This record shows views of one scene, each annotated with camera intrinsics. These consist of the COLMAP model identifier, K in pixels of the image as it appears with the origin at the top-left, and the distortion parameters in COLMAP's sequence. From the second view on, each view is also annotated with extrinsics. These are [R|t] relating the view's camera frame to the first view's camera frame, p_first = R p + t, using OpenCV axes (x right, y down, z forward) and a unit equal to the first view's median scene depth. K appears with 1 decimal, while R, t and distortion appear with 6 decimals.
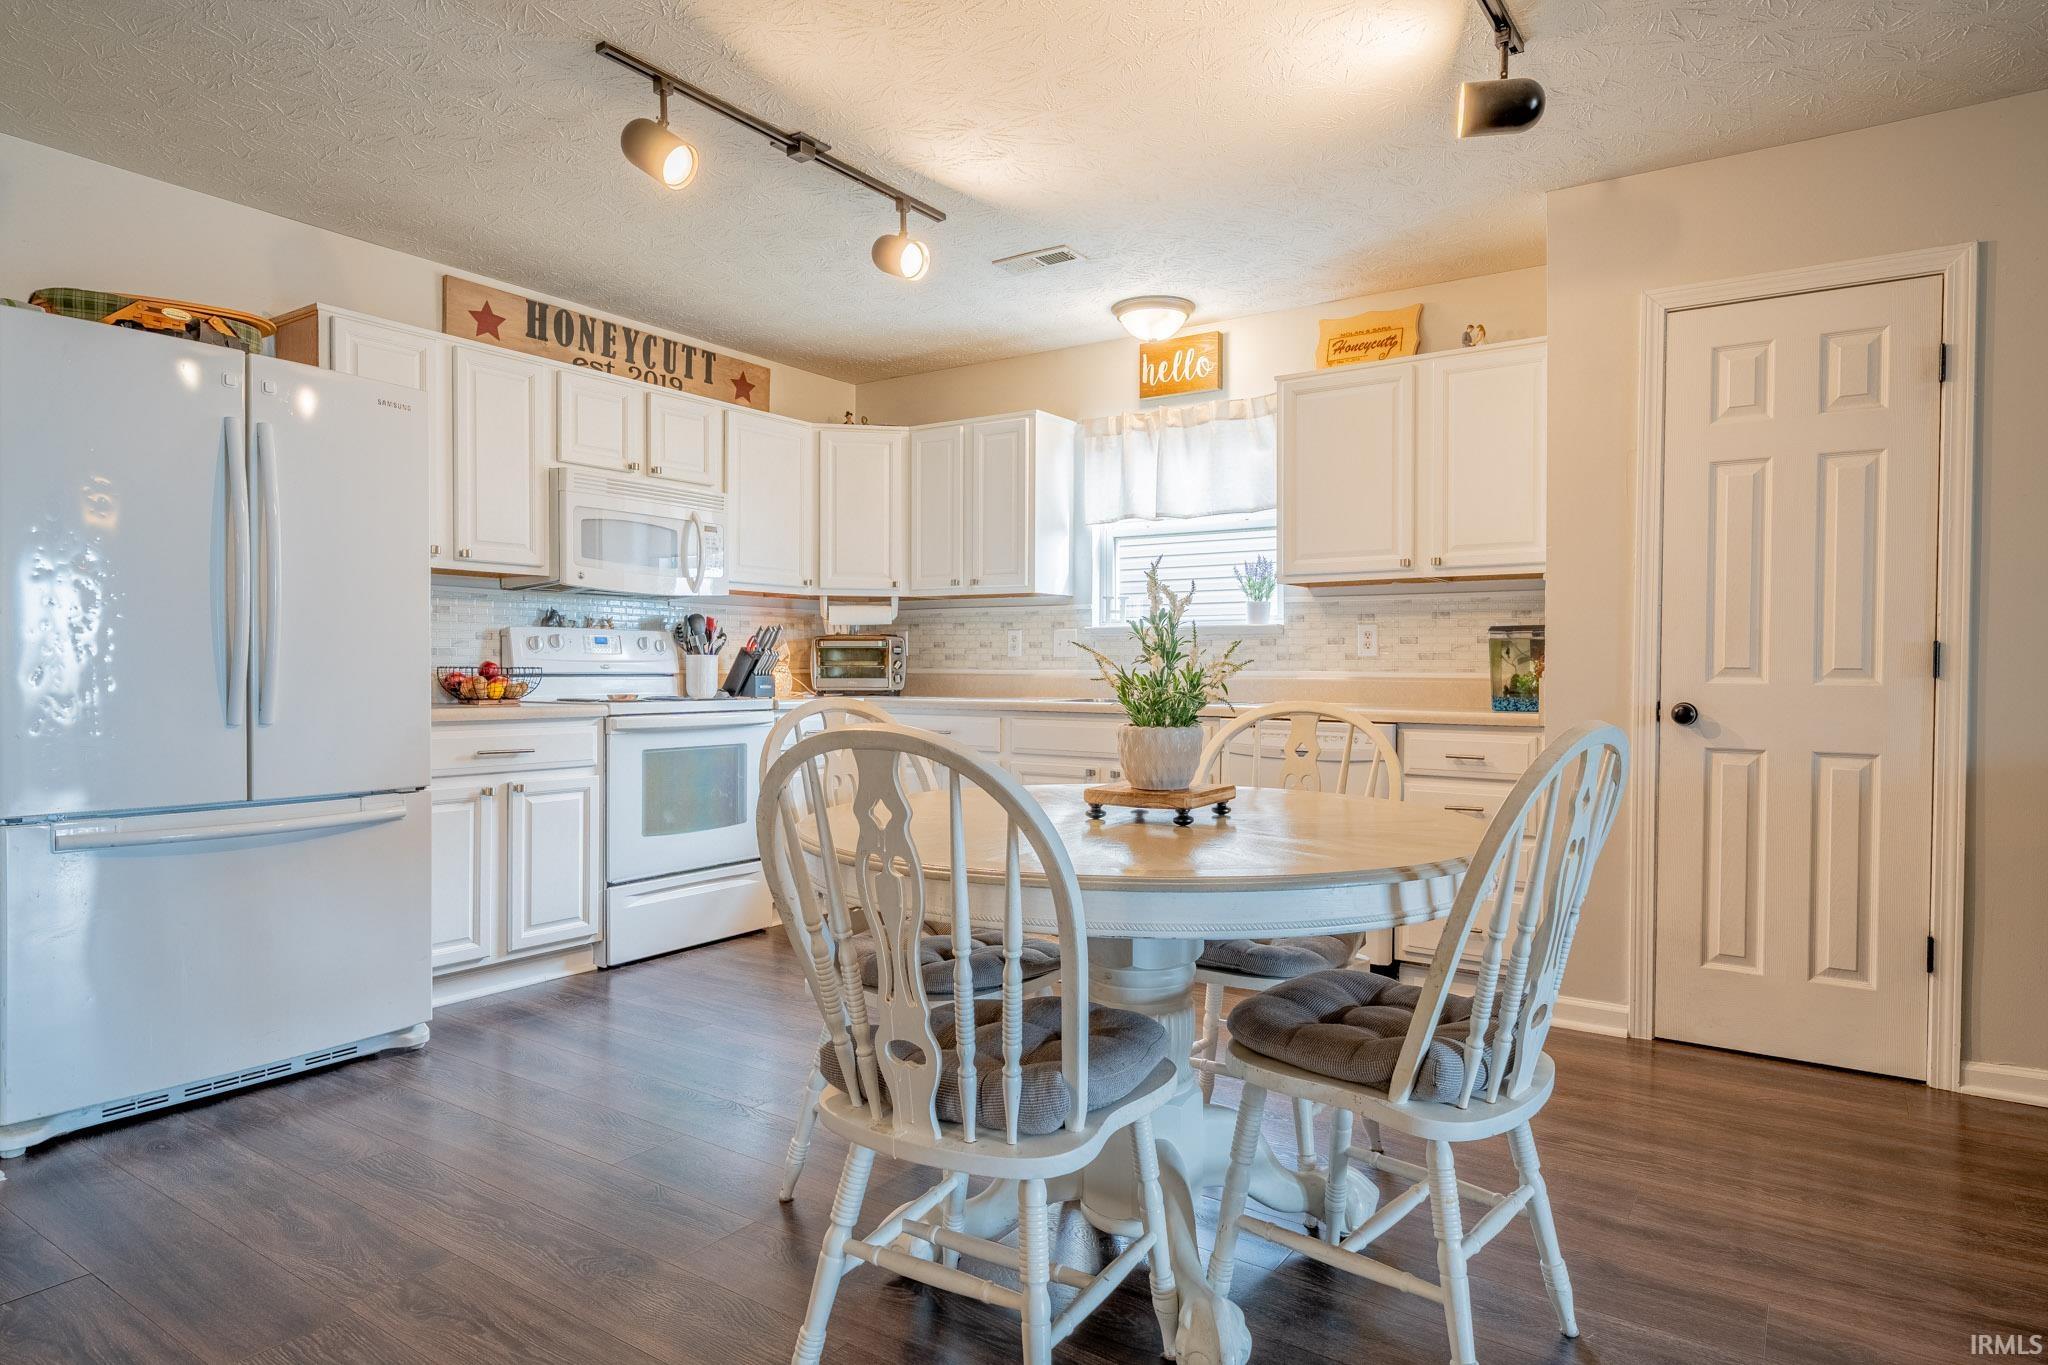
lens RADIAL K [[1090.4, 0, 1024.0], [0, 1090.4, 682.5], [0, 0, 1]] dist [0.000926, -0.000271]
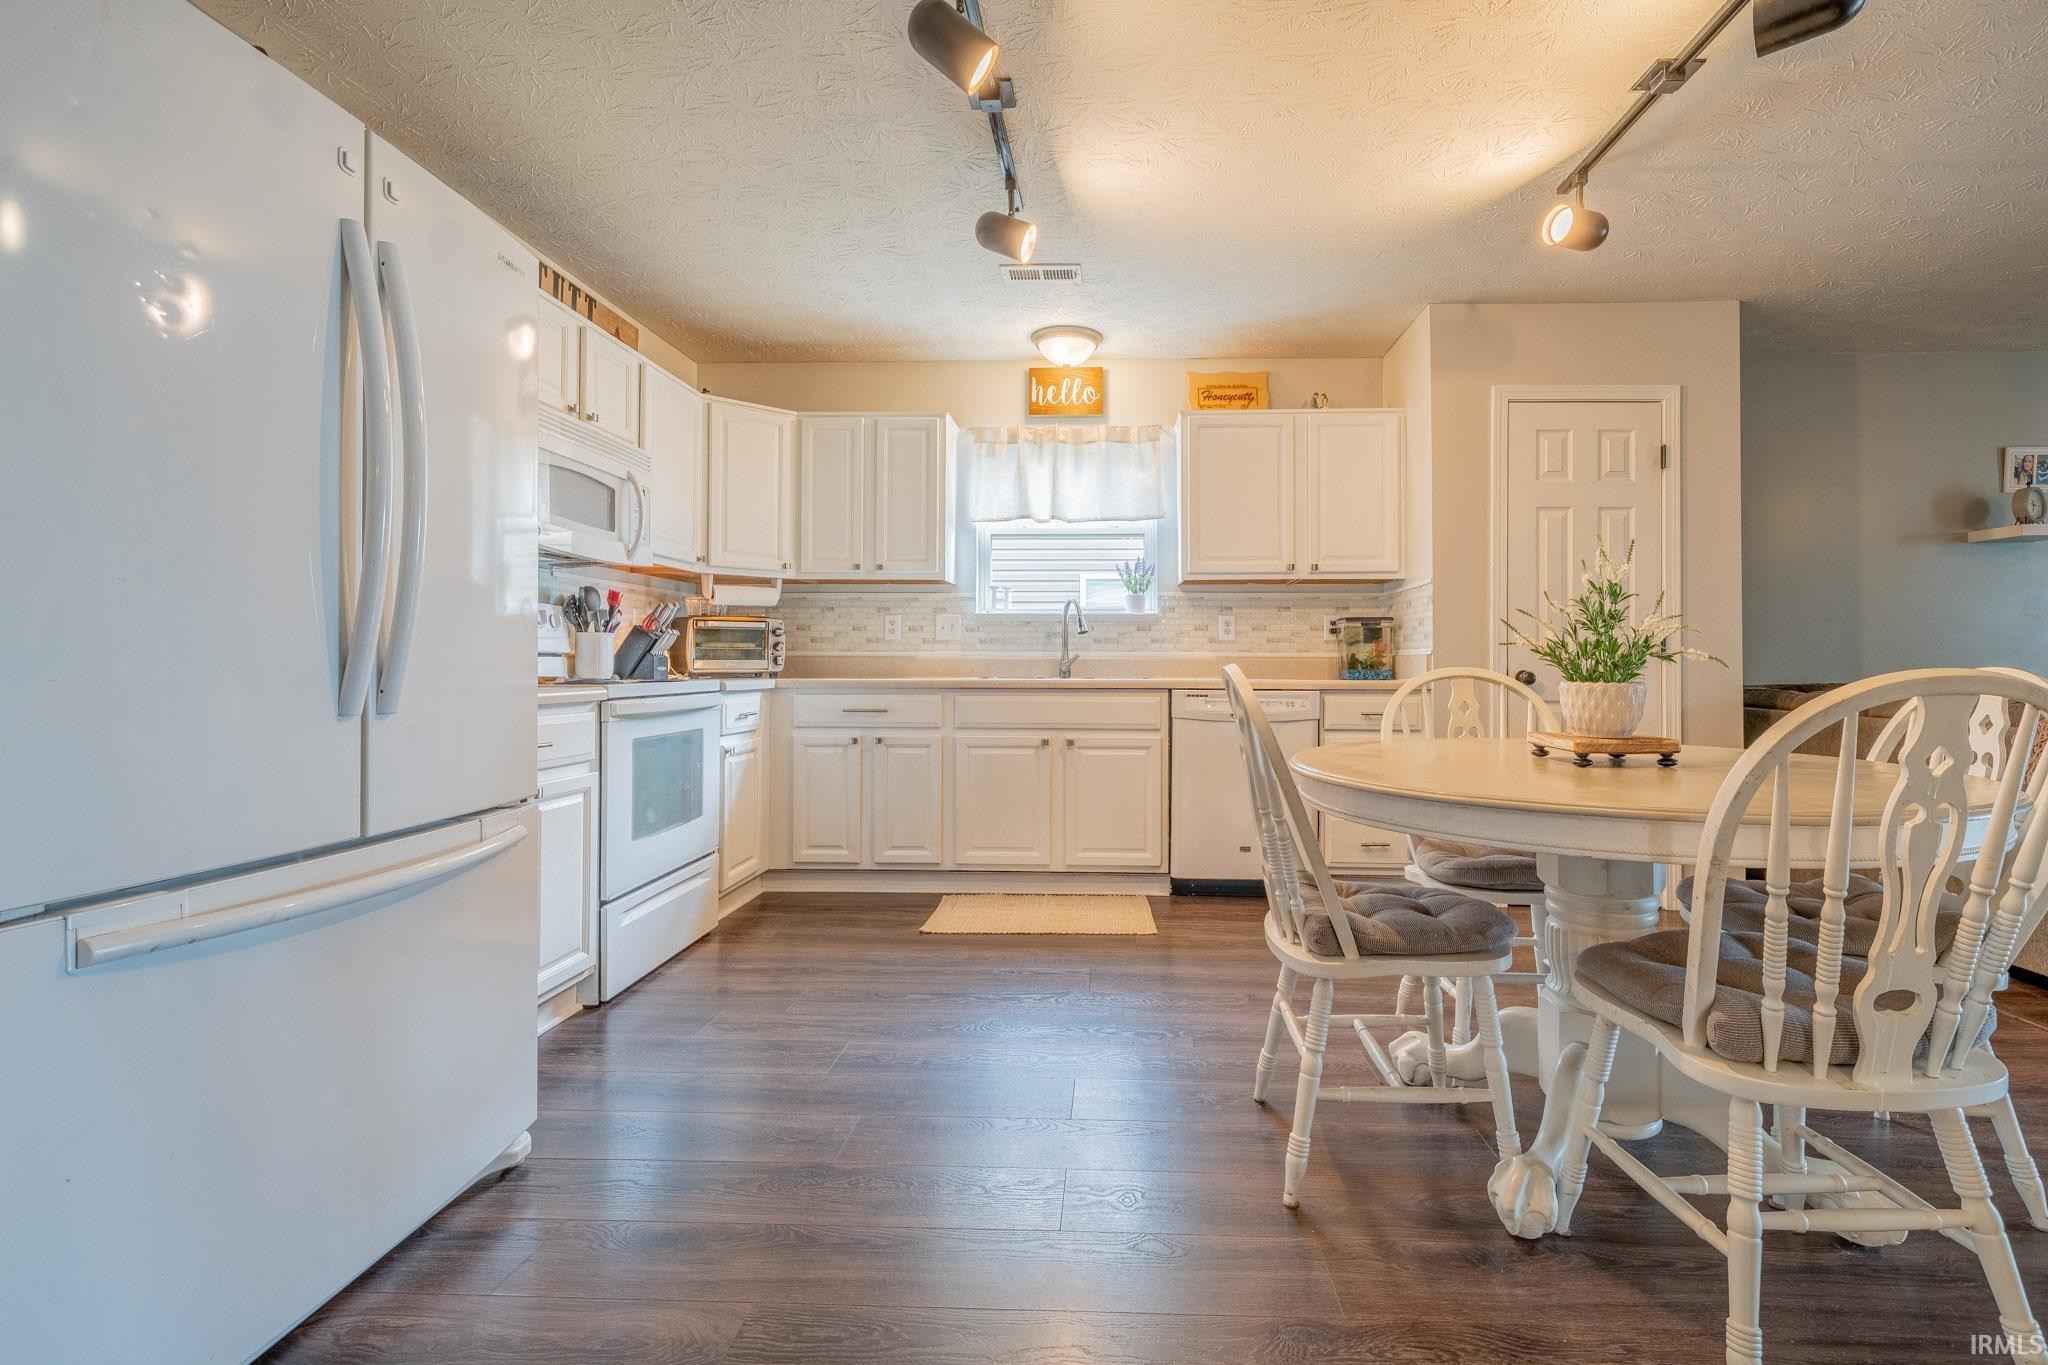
lens RADIAL K [[886.7, 0, 1026.6], [0, 886.7, 648.5], [0, 0, 1]] dist [0.012164, 0.000203]
pose [[0.863002, 0.005772, 0.505167, -0.390057], [0.008494, 0.999628, -0.025932, 0.010114], [-0.505129, 0.026670, 0.862632, 0.215008]]
